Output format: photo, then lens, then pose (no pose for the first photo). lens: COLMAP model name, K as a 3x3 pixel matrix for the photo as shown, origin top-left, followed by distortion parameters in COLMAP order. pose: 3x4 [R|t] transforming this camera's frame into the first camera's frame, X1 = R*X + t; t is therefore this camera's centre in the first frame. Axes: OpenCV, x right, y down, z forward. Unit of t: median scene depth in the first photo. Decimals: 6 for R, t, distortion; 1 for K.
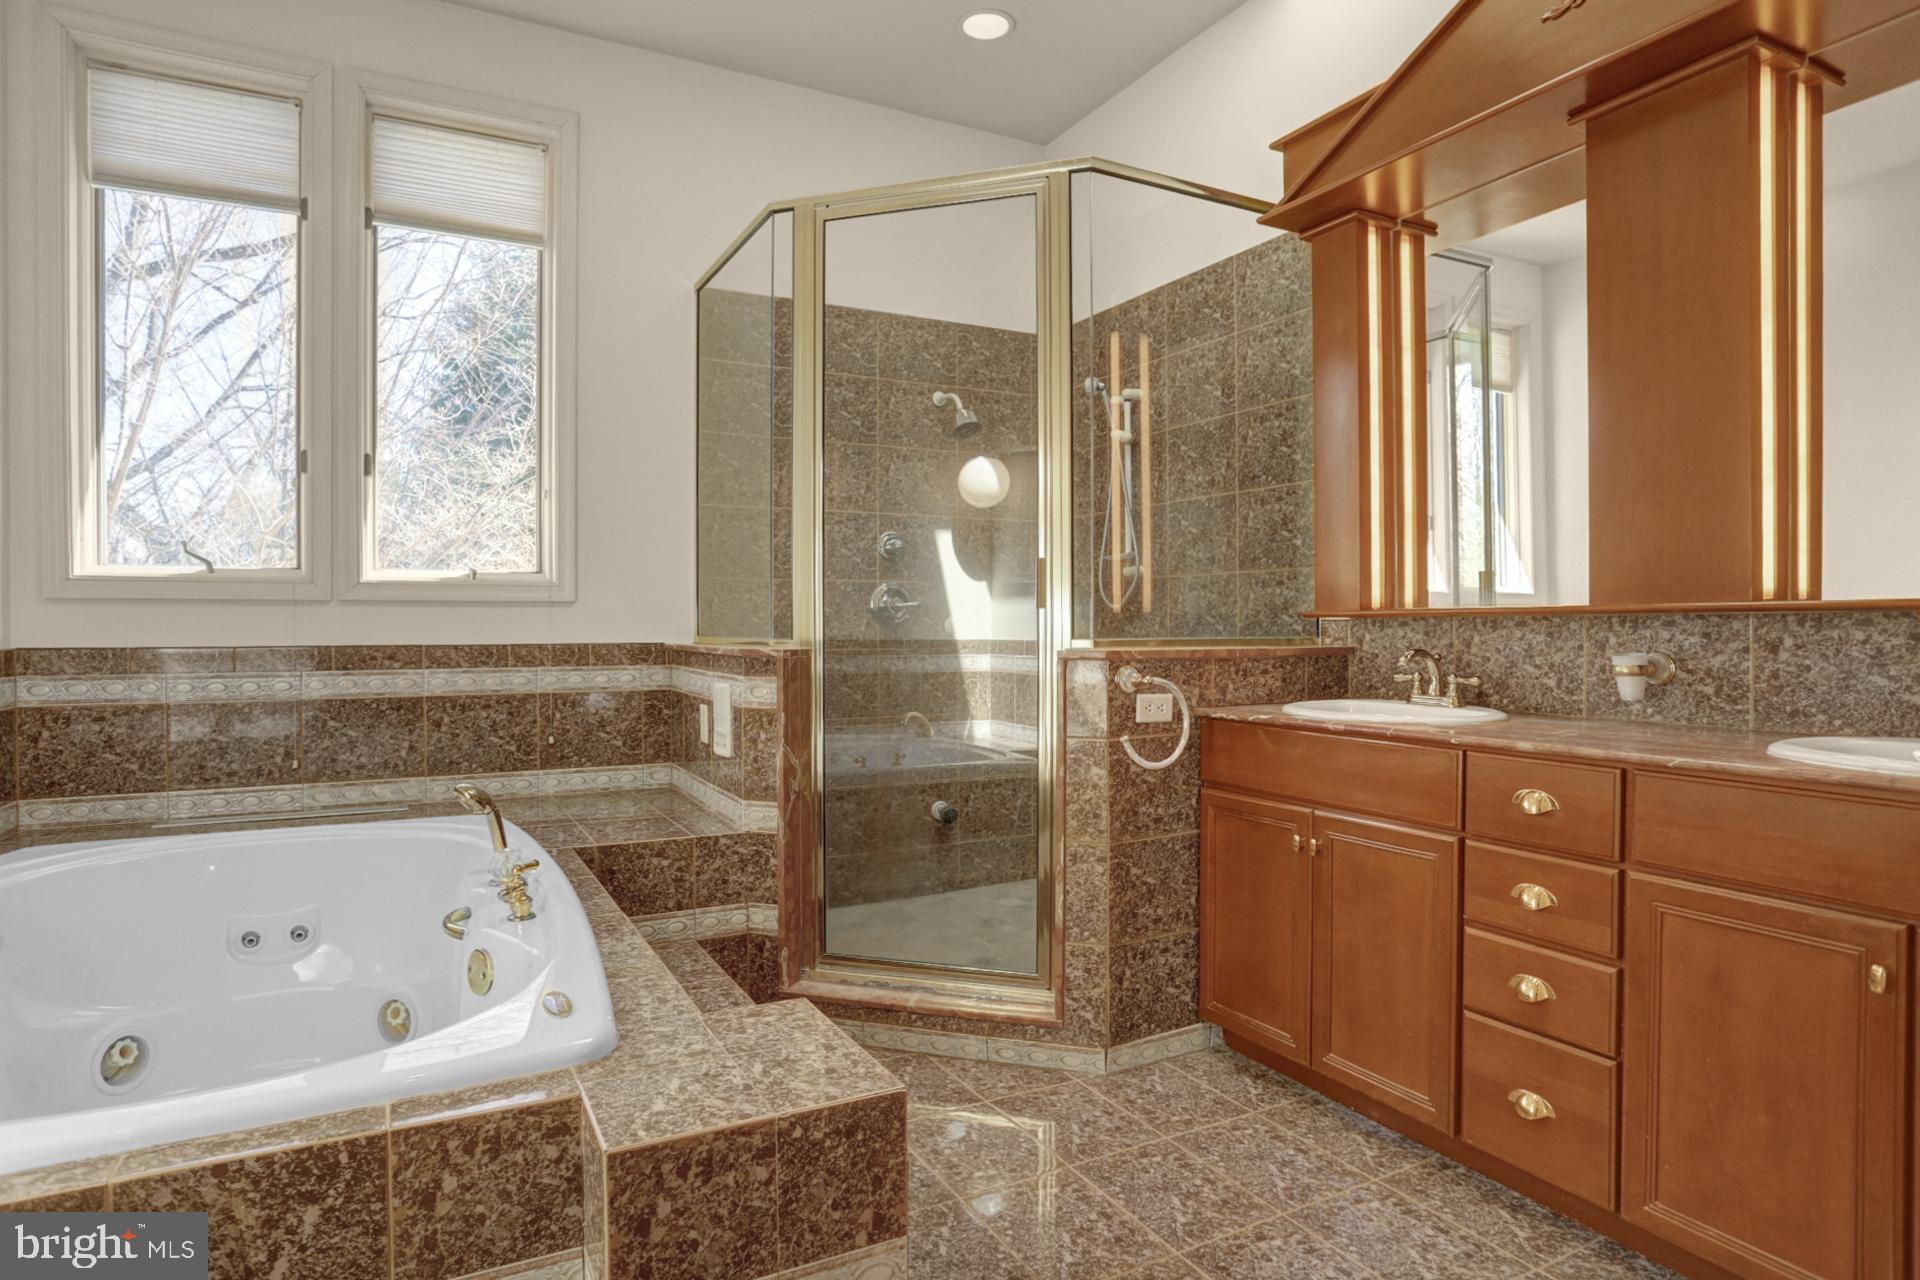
lens RADIAL K [[1095.5, 0, 956.6], [0, 1095.5, 617.2], [0, 0, 1]] dist [-0.073355, -0.000289]
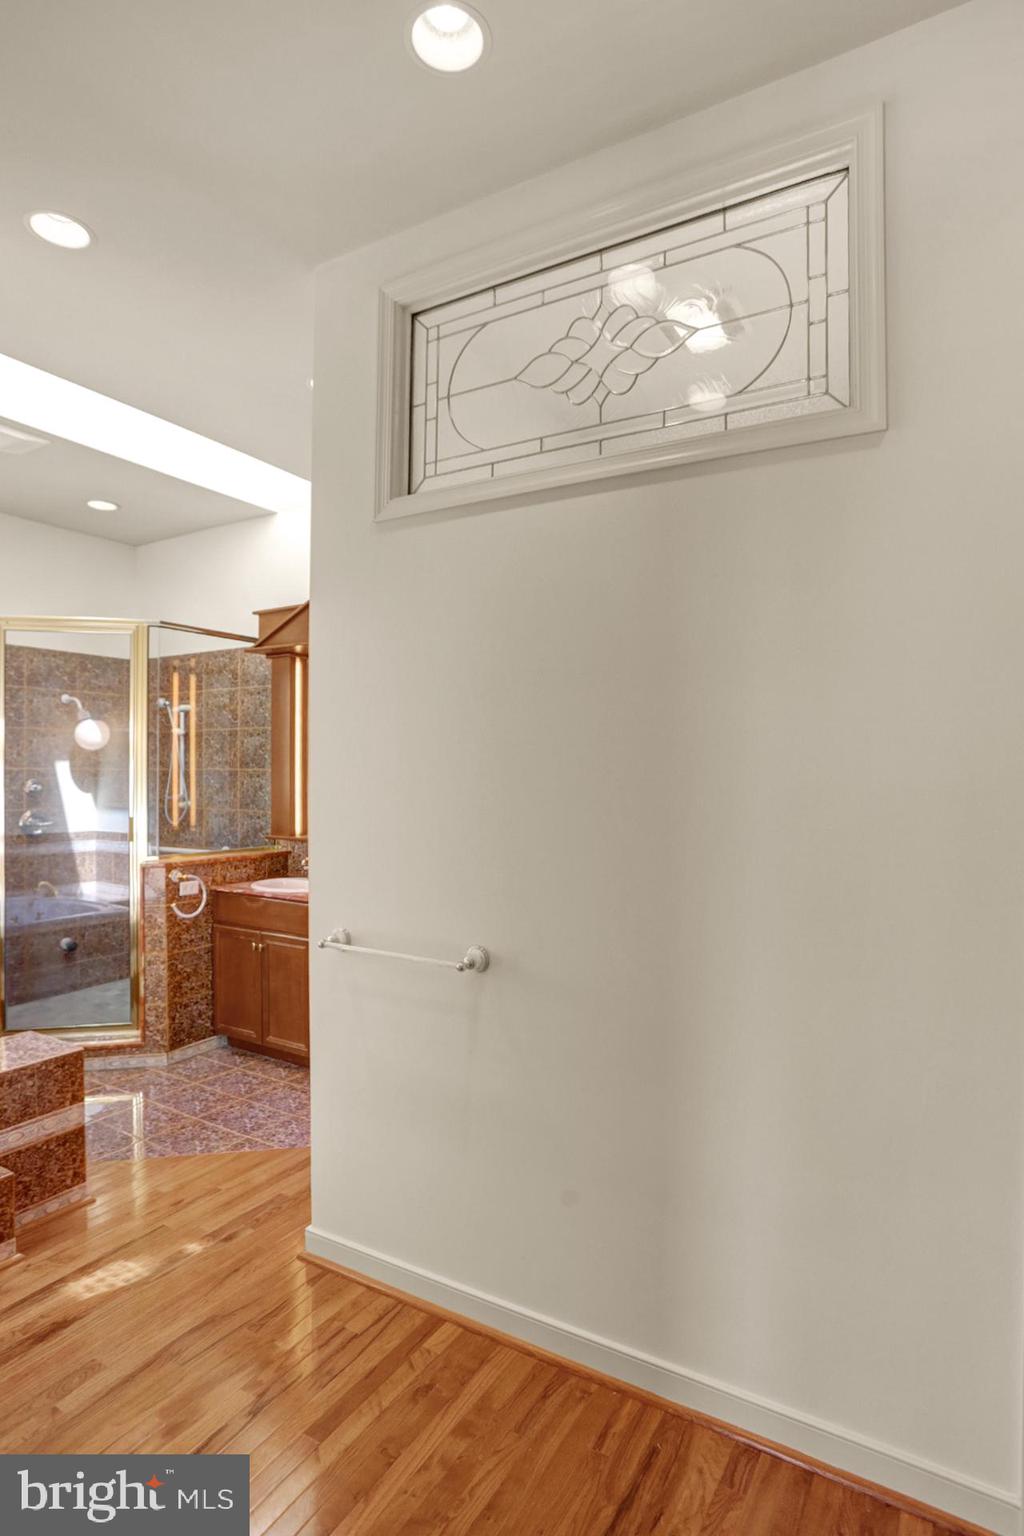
lens RADIAL K [[805.5, 0, 530.1], [0, 805.5, 768.9], [0, 0, 1]] dist [-0.061336, 0.001517]
pose [[0.855427, 0.003535, 0.517911, -0.051017], [-0.000434, 0.999981, -0.006108, -0.134361], [-0.517923, 0.005000, 0.855412, -0.639682]]
